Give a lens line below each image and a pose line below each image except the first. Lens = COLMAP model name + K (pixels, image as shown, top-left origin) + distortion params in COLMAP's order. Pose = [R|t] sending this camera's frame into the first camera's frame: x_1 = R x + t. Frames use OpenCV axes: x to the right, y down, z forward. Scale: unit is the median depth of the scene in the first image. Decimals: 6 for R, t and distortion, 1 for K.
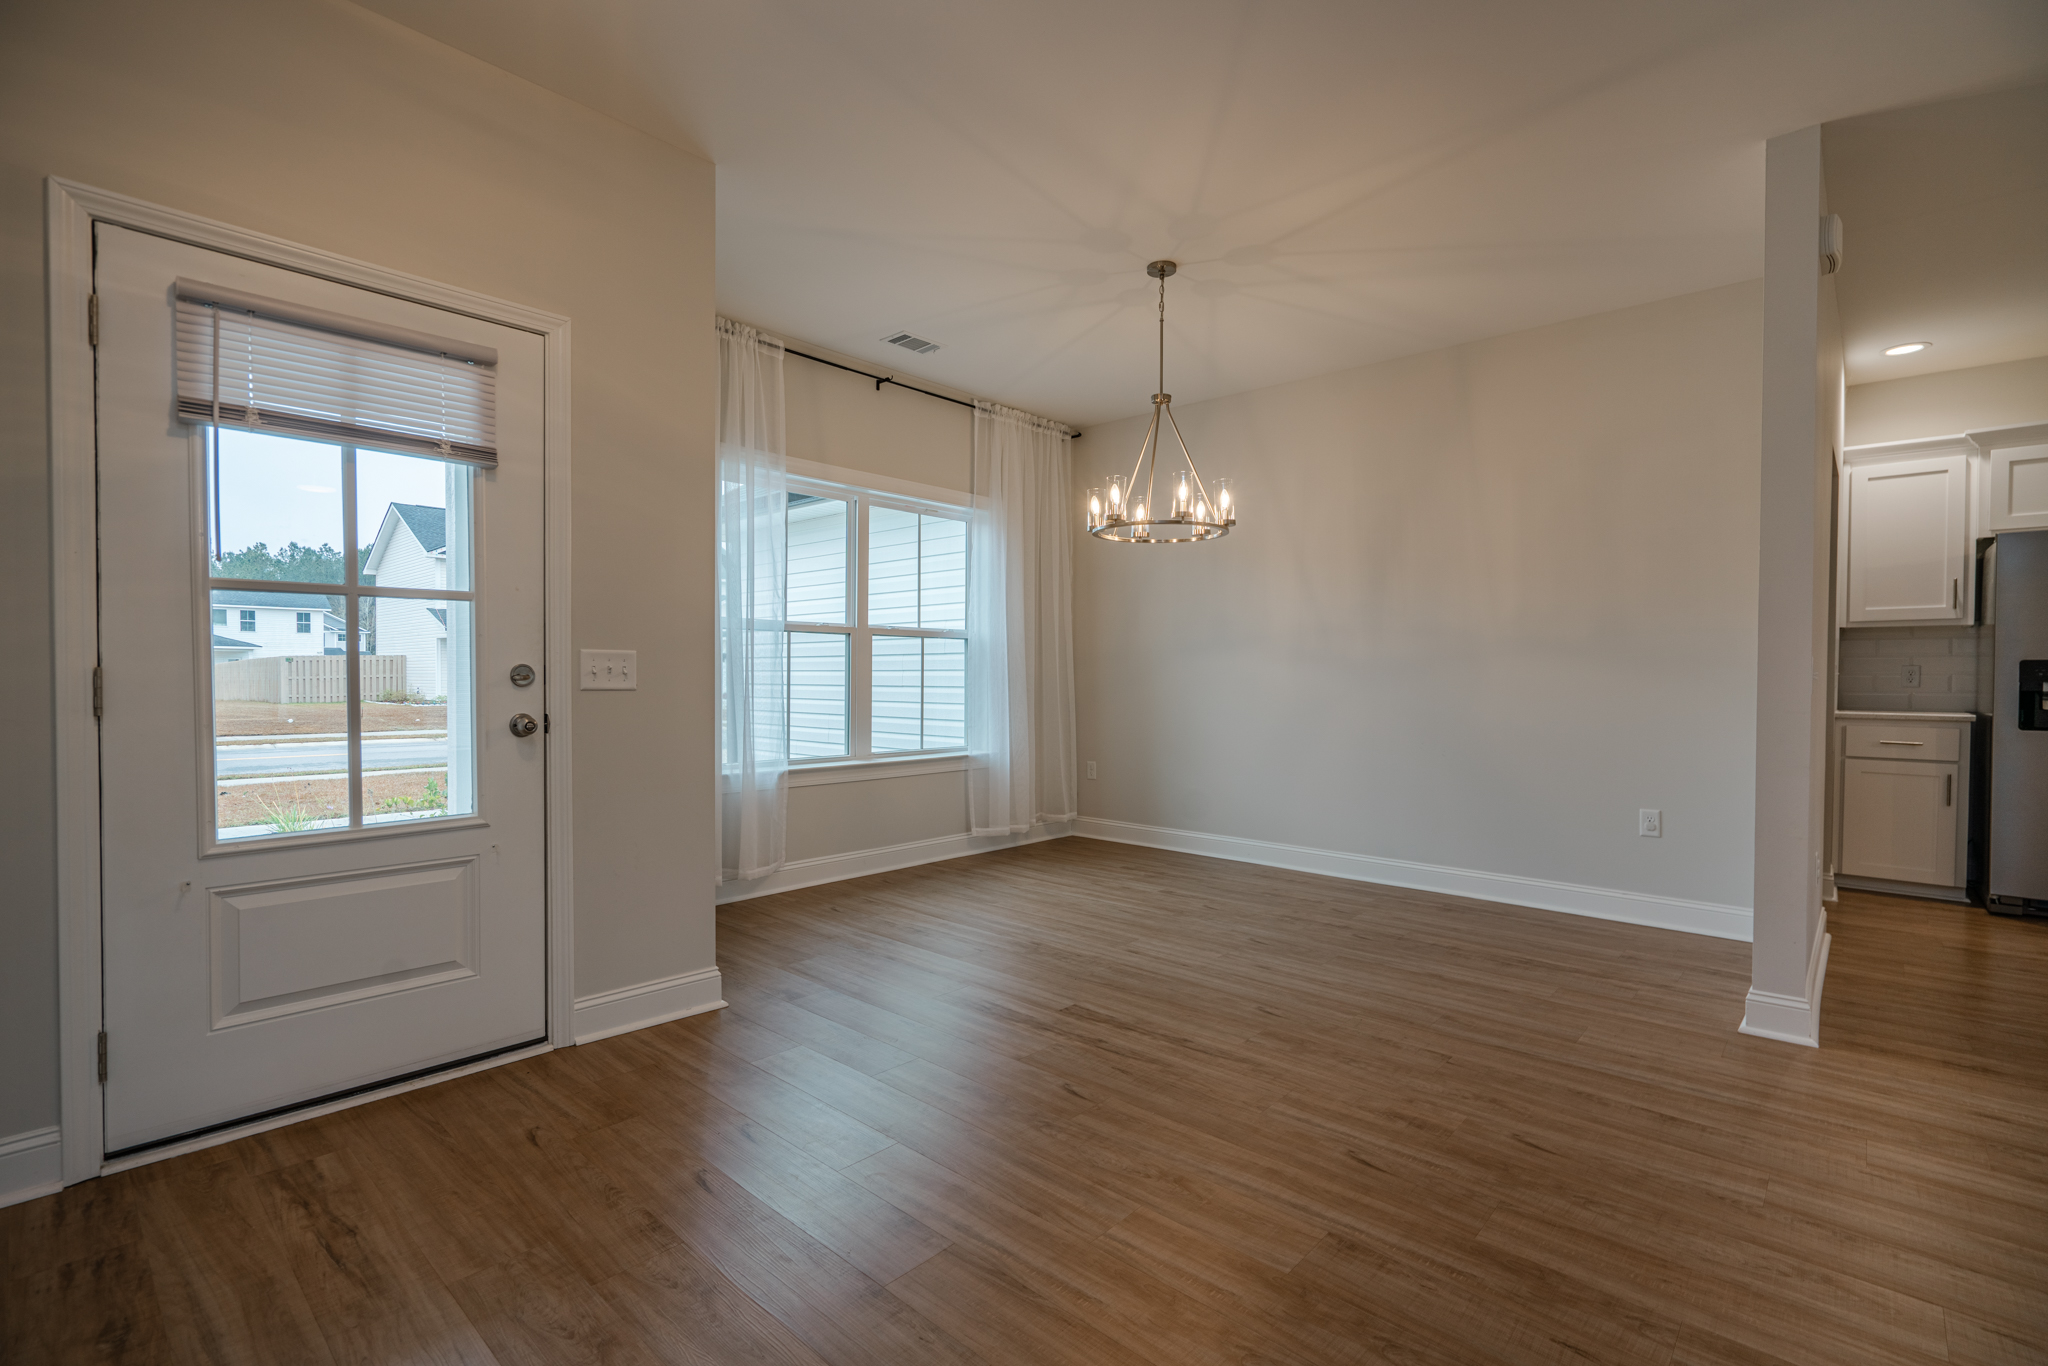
lens RADIAL K [[926.9, 0, 1024.0], [0, 926.9, 683.0], [0, 0, 1]] dist [-0.001408, 0.000332]
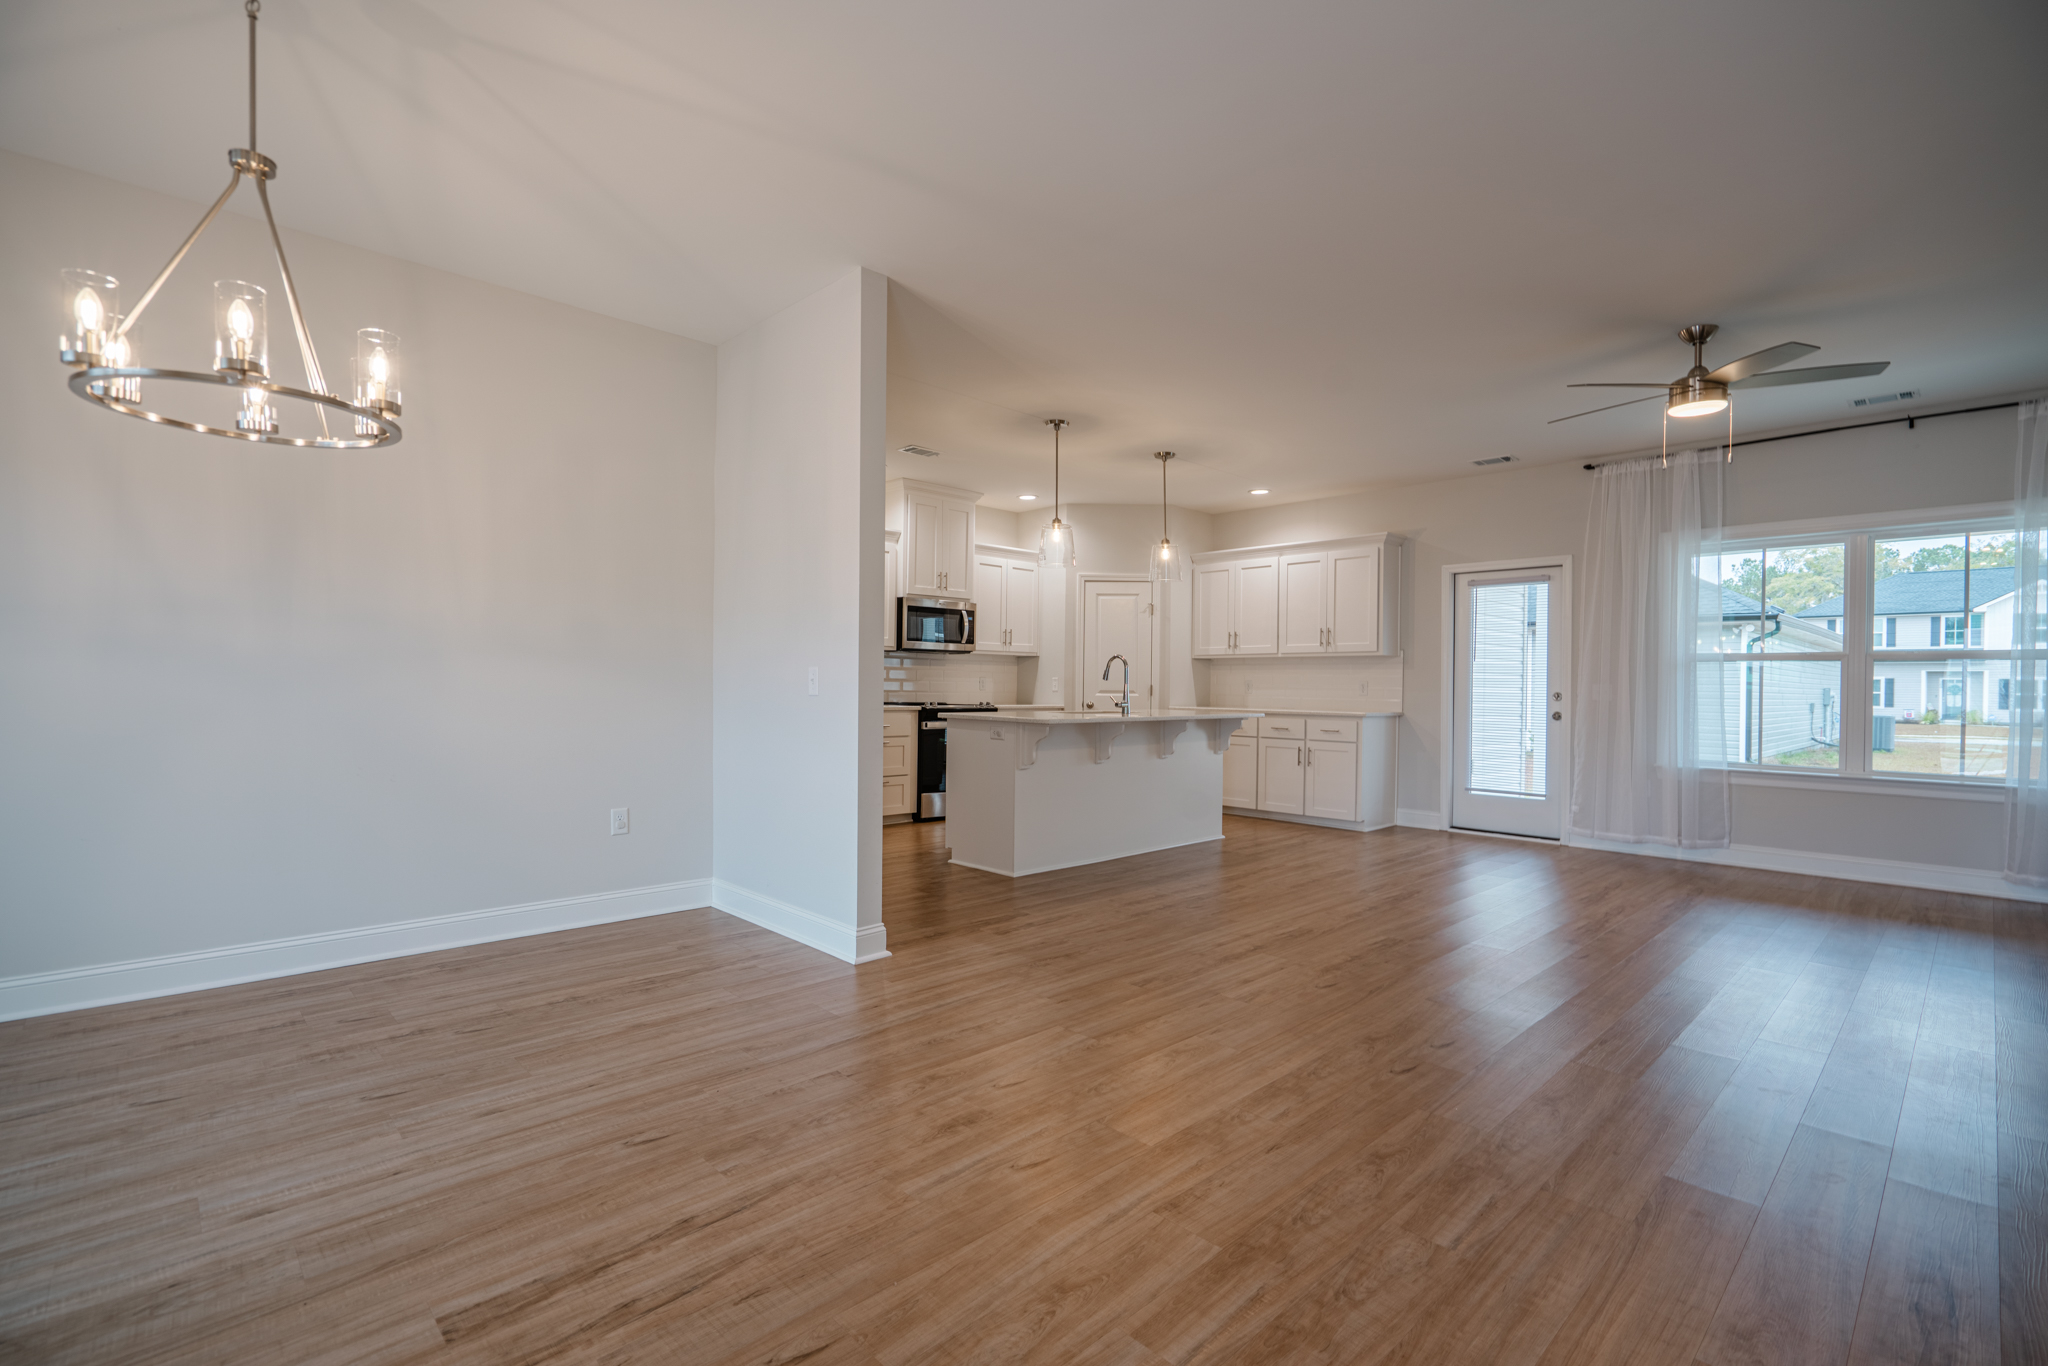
lens RADIAL K [[926.9, 0, 1024.0], [0, 926.9, 683.0], [0, 0, 1]] dist [-0.001408, 0.000332]
pose [[0.067003, -0.003910, 0.997745, -0.409795], [-0.000945, 0.999992, 0.003982, -0.010814], [-0.997752, -0.001210, 0.066999, 0.595097]]
